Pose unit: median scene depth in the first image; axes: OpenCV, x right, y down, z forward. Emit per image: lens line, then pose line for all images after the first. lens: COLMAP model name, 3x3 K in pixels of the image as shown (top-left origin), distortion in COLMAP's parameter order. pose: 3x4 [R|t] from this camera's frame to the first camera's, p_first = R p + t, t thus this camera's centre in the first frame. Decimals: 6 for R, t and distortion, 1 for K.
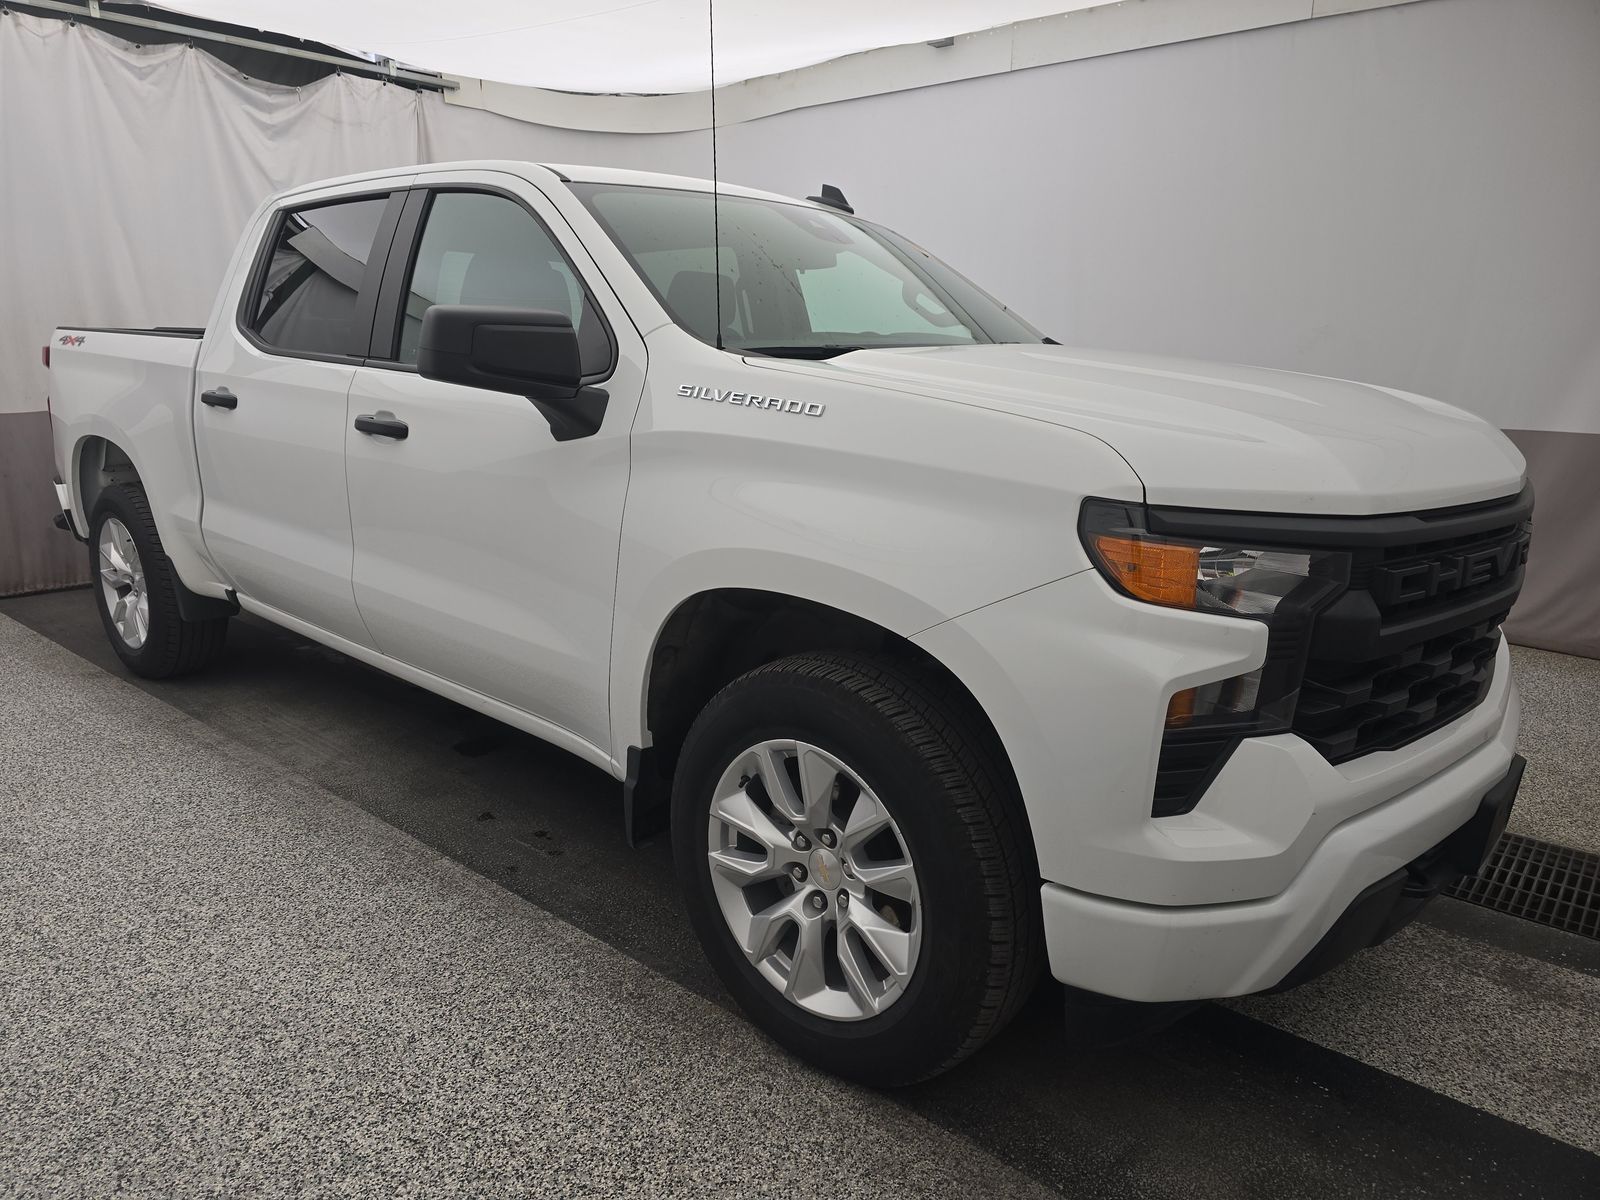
lens RADIAL K [[1045.6, 0, 800.0], [0, 1045.6, 600.0], [0, 0, 1]] dist [0.022116, -0.042778]
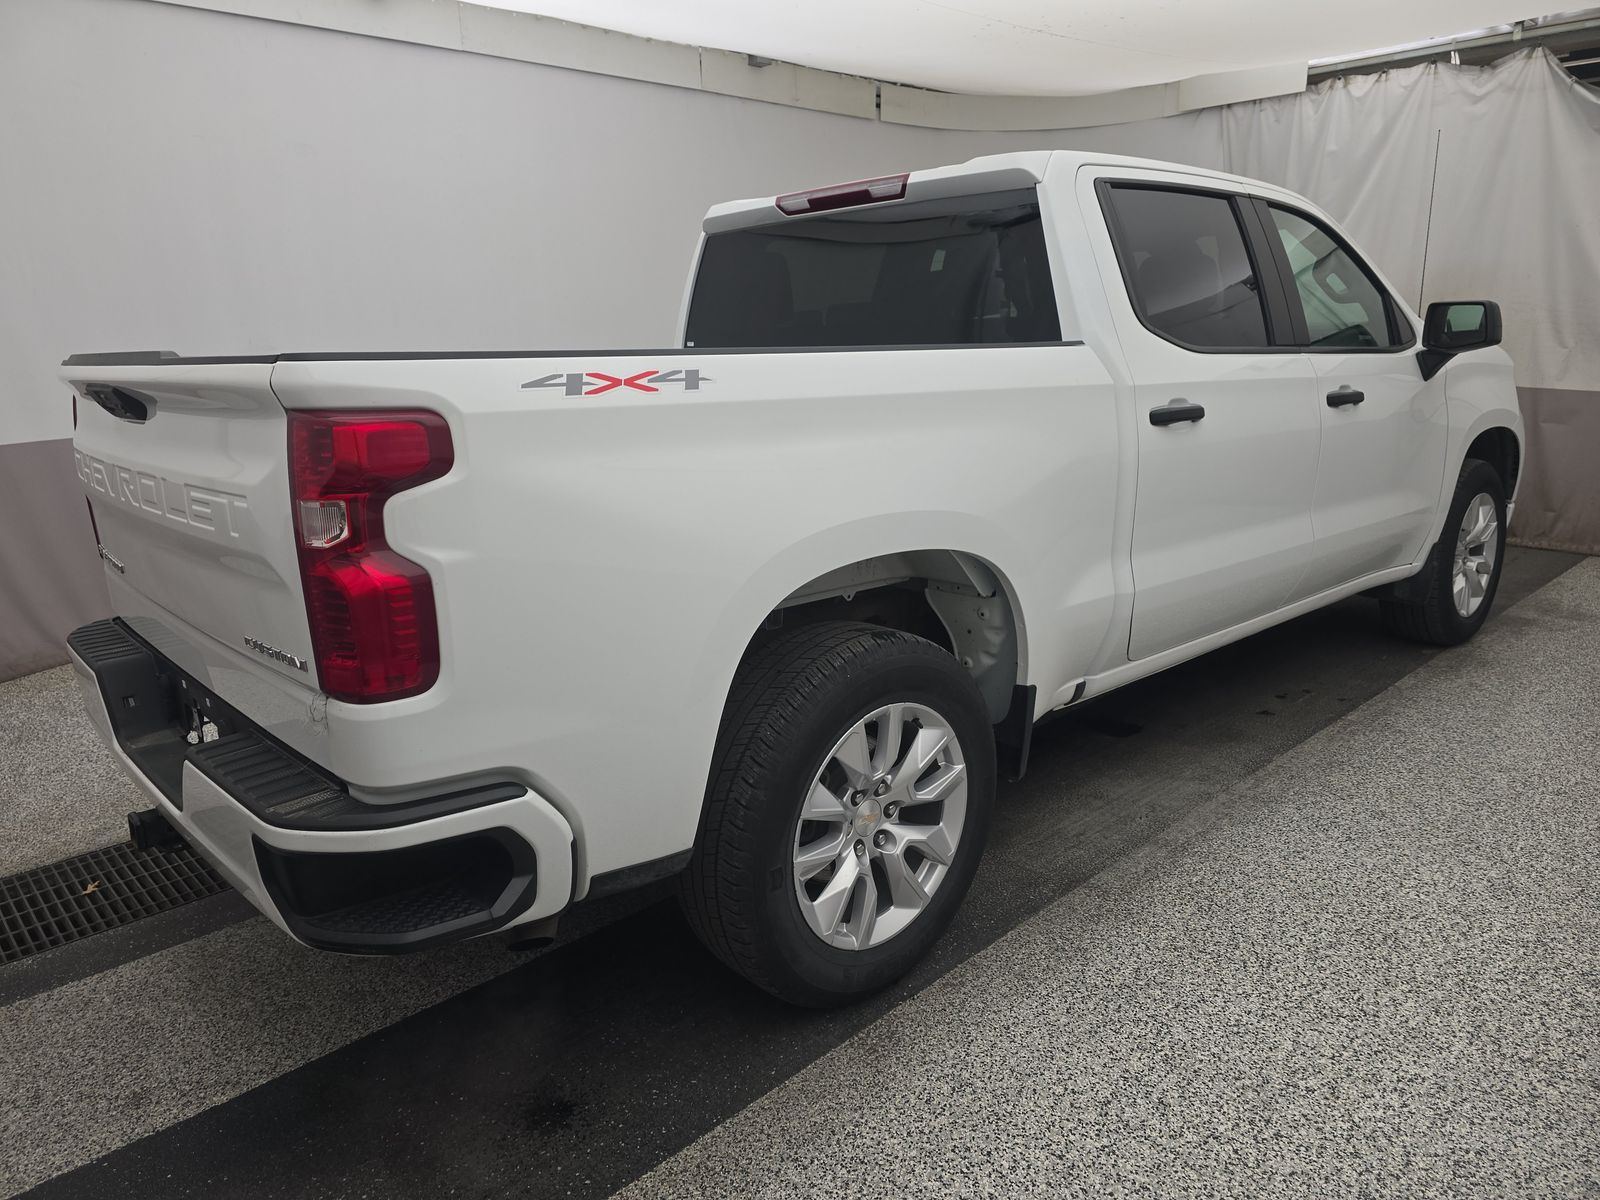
lens RADIAL K [[1061.3, 0, 799.2], [0, 1061.3, 589.0], [0, 0, 1]] dist [0.006130, -0.027891]
pose [[0.146249, -0.244517, 0.958552, -1.476957], [0.275154, 0.940789, 0.198005, -0.311847], [-0.950211, 0.234792, 0.204869, 1.190220]]
